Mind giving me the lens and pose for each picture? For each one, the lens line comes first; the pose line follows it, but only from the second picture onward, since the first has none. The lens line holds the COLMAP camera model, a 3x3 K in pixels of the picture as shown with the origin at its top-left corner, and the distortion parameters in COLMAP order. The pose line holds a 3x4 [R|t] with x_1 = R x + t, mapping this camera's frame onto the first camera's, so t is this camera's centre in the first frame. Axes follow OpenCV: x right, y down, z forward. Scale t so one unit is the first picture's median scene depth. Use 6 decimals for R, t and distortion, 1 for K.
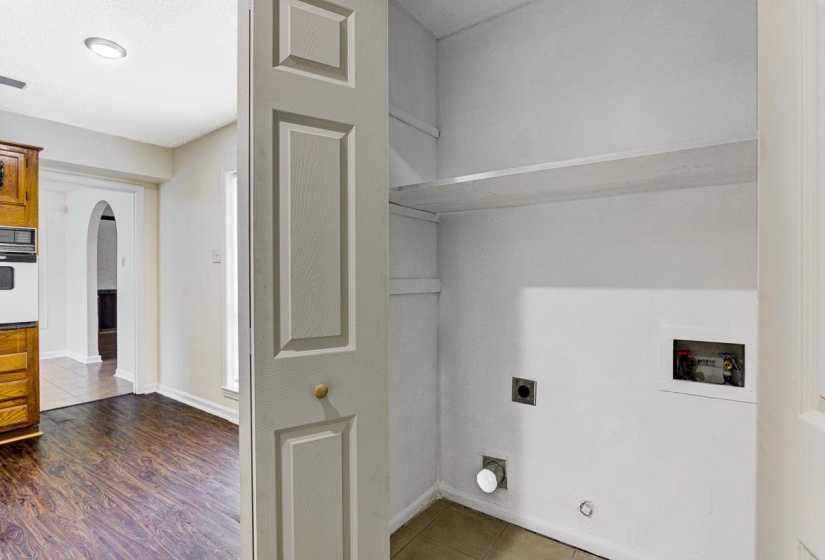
lens RADIAL K [[412.2, 0, 409.0], [0, 412.2, 278.0], [0, 0, 1]] dist [-0.004397, -0.000503]
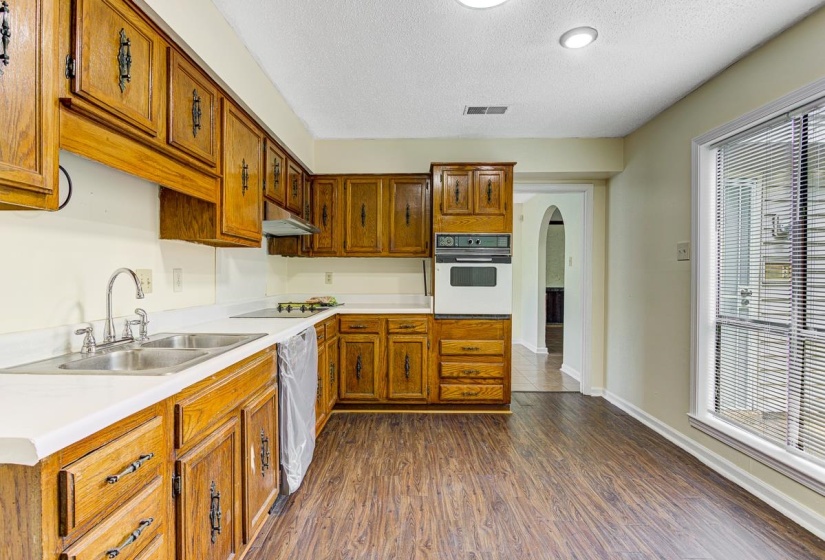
lens RADIAL K [[412.2, 0, 399.4], [0, 412.2, 280.0], [0, 0, 1]] dist [-0.004397, -0.000503]
pose [[0.572307, 0.015751, -0.819888, -0.142630], [-0.011886, 0.999870, 0.010912, -0.000099], [0.819953, 0.003500, 0.572420, 0.086339]]
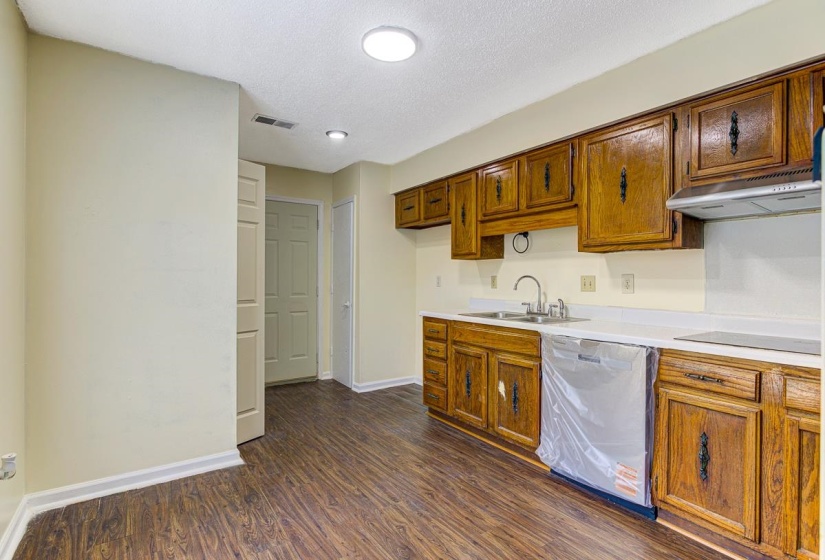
lens RADIAL K [[412.2, 0, 413.3], [0, 412.2, 281.7], [0, 0, 1]] dist [-0.004397, -0.000503]
pose [[-0.945416, 0.004266, 0.325838, -0.854206], [0.005893, 0.999975, 0.004007, 0.002373], [-0.325813, 0.005708, -0.945417, 1.232921]]
